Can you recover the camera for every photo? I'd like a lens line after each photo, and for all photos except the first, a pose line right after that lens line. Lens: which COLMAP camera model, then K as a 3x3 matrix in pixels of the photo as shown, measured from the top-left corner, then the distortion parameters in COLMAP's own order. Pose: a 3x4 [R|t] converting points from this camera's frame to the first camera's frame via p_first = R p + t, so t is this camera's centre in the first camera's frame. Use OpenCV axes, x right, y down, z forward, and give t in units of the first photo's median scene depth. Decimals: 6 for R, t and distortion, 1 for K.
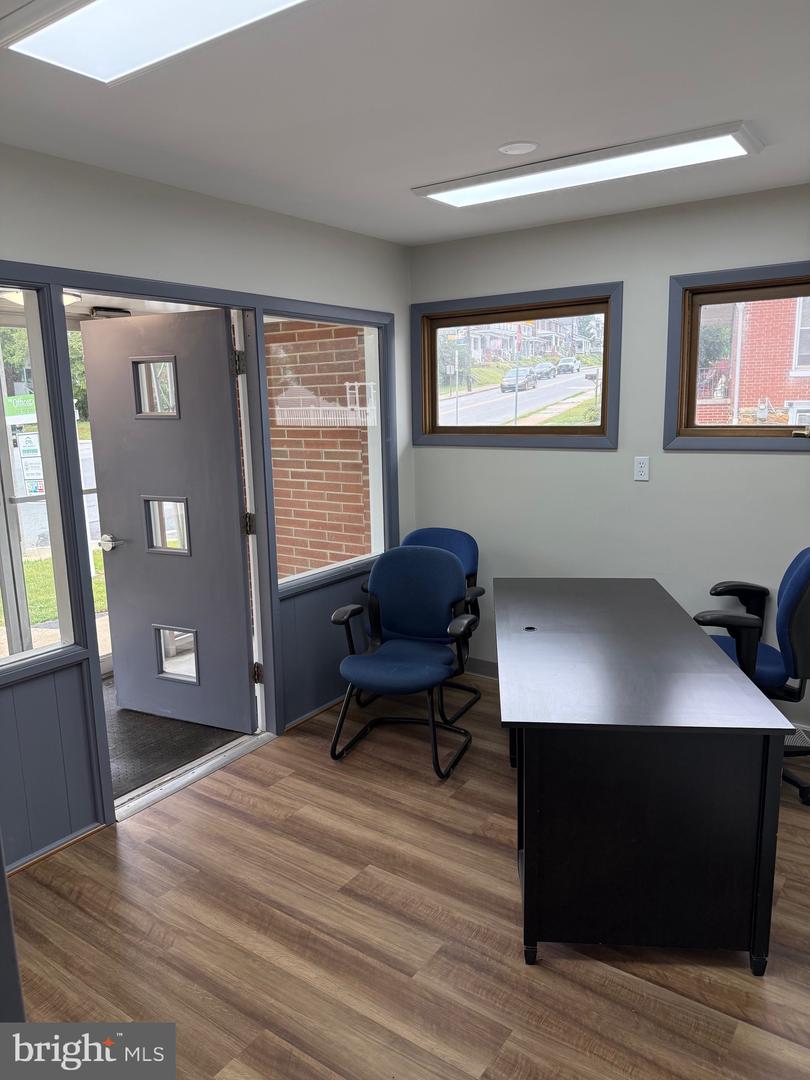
lens RADIAL K [[771.5, 0, 397.8], [0, 771.5, 538.2], [0, 0, 1]] dist [0.036024, -0.018524]
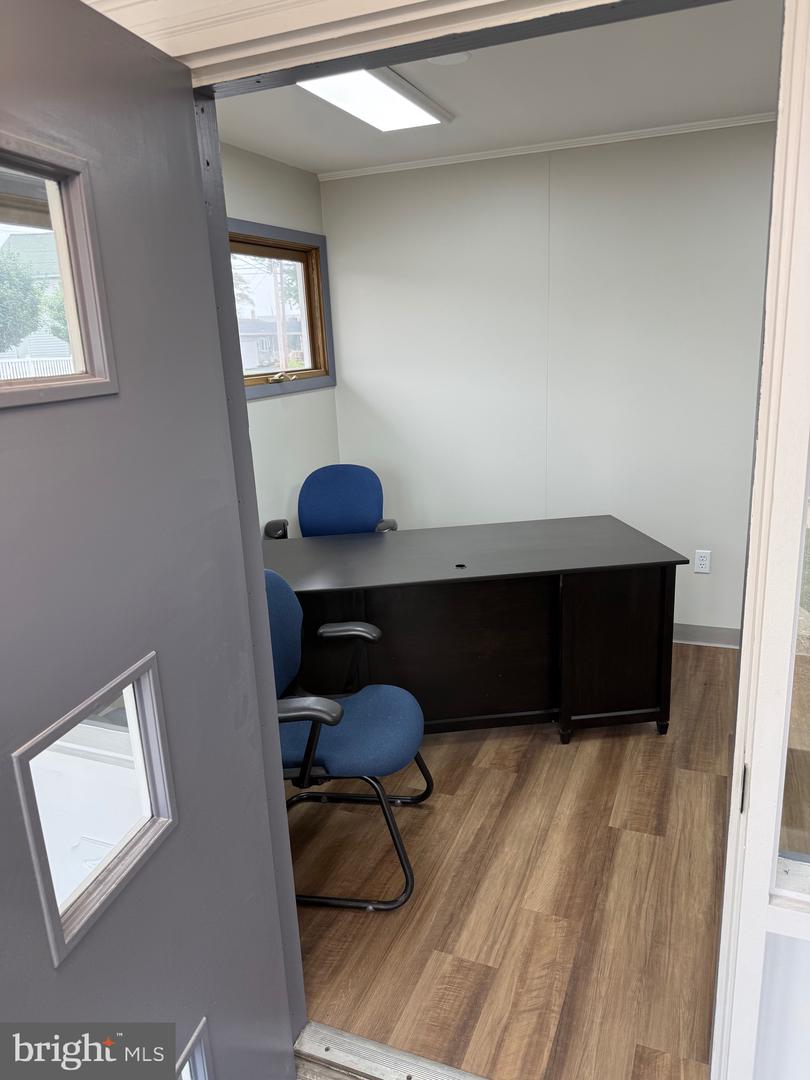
lens RADIAL K [[771.5, 0, 400.0], [0, 771.5, 539.4], [0, 0, 1]] dist [0.036024, -0.018524]
pose [[-0.226505, -0.229429, 0.946603, -0.740777], [0.220374, 0.934589, 0.279249, -0.216680], [-0.948752, 0.271857, -0.161128, 1.198583]]
